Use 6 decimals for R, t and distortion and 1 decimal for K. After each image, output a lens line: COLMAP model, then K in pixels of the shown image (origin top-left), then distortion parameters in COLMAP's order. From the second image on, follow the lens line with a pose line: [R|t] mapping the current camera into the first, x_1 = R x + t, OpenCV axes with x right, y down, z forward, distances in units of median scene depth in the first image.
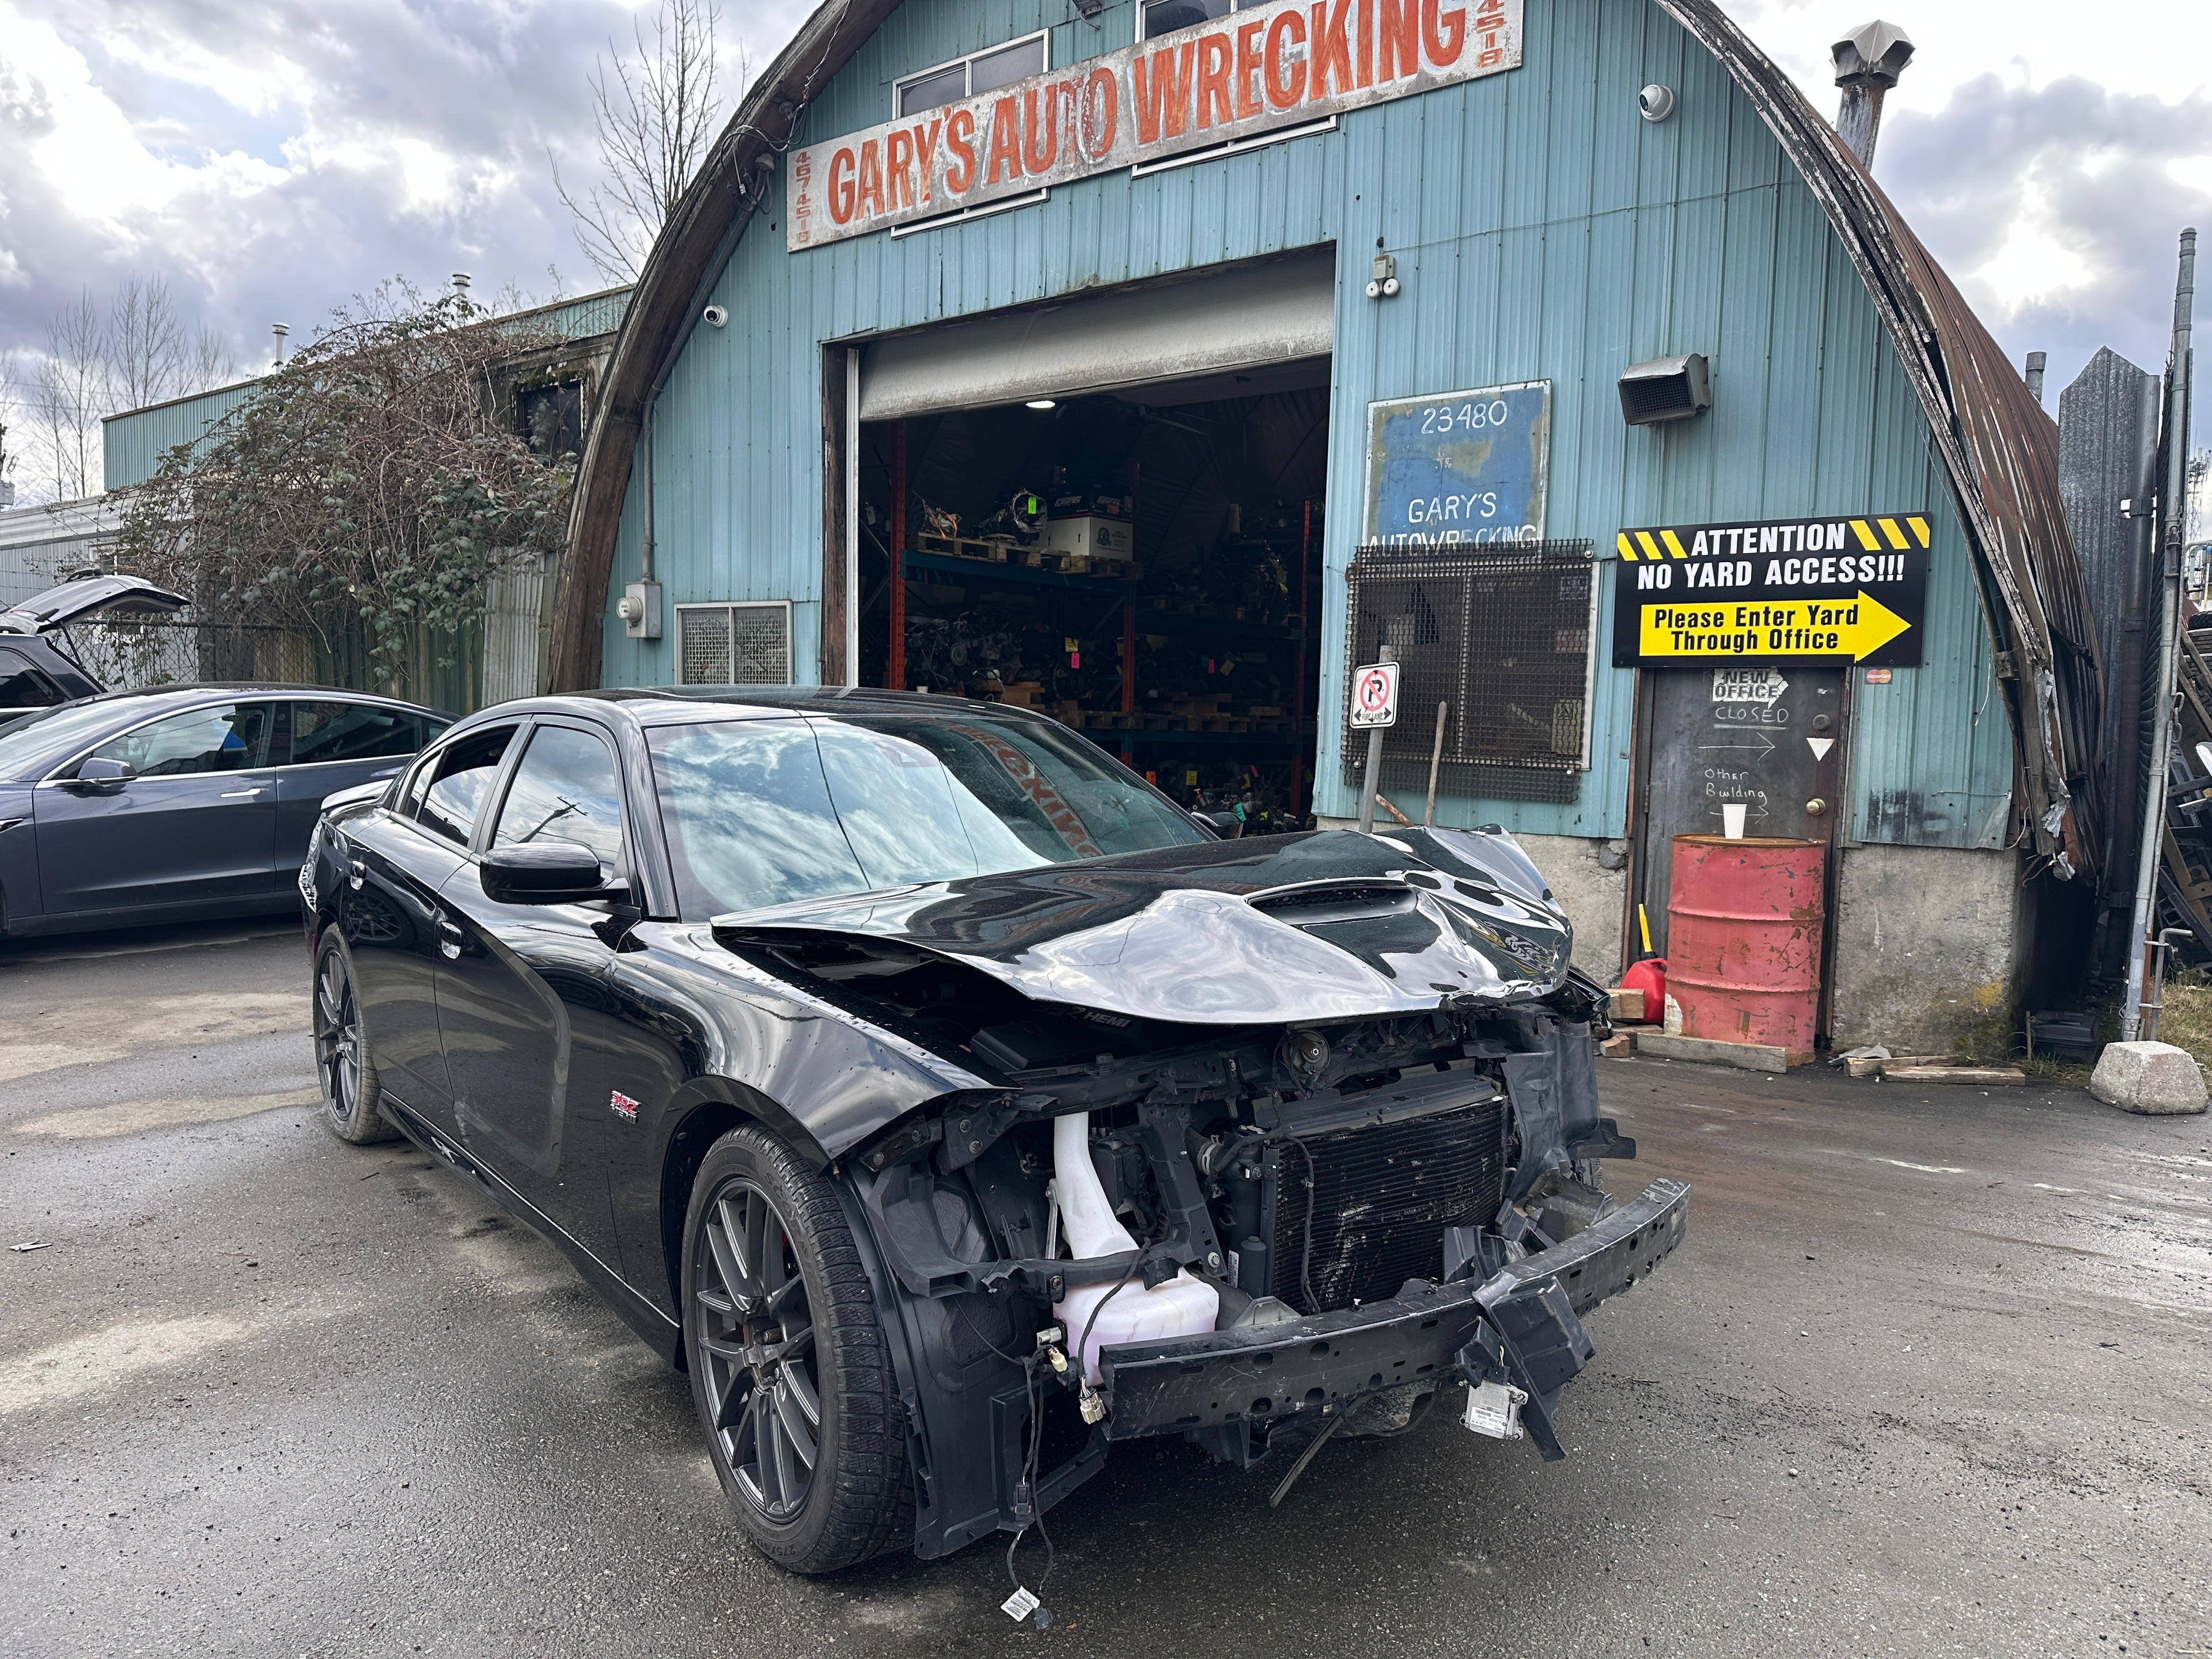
lens RADIAL K [[1543.4, 0, 1080.8], [0, 1543.4, 824.8], [0, 0, 1]] dist [0.046941, -0.067044]
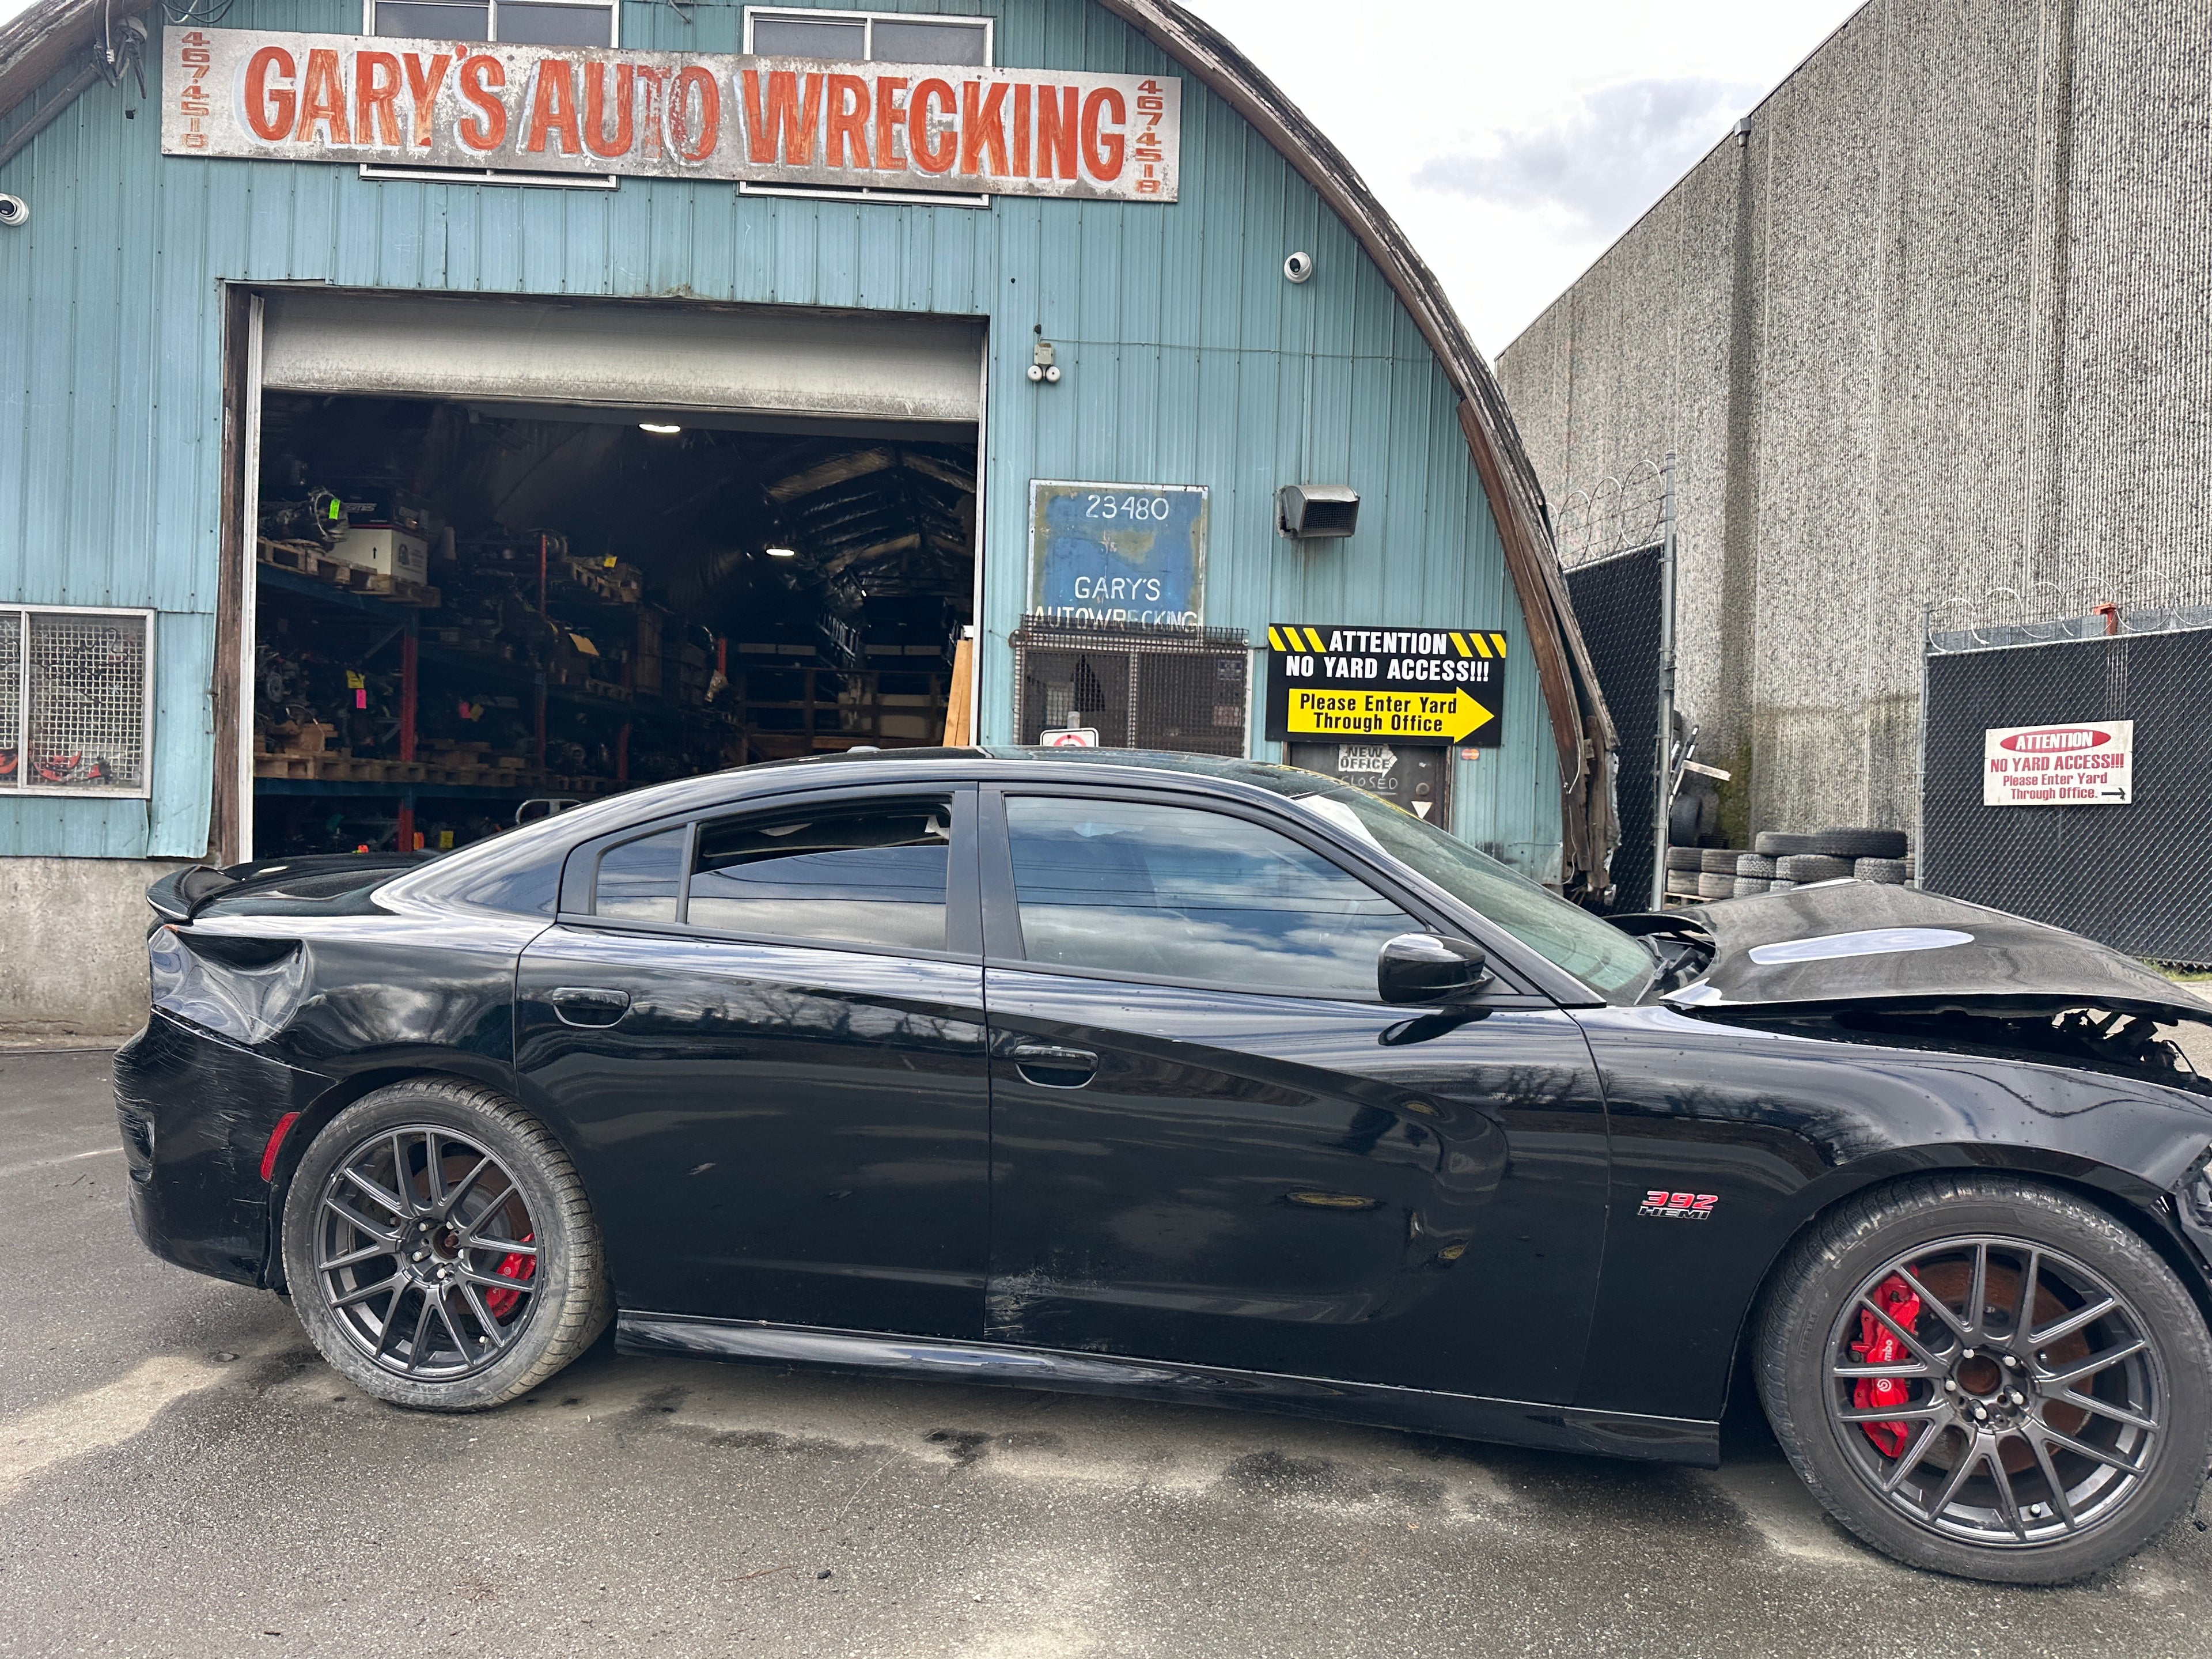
lens RADIAL K [[1543.4, 0, 1102.6], [0, 1543.4, 824.1], [0, 0, 1]] dist [0.046941, -0.067044]
pose [[0.750899, -0.011862, 0.660310, -0.480968], [0.034266, 0.999192, -0.021017, -0.018162], [-0.659527, 0.038408, 0.750699, 0.204539]]
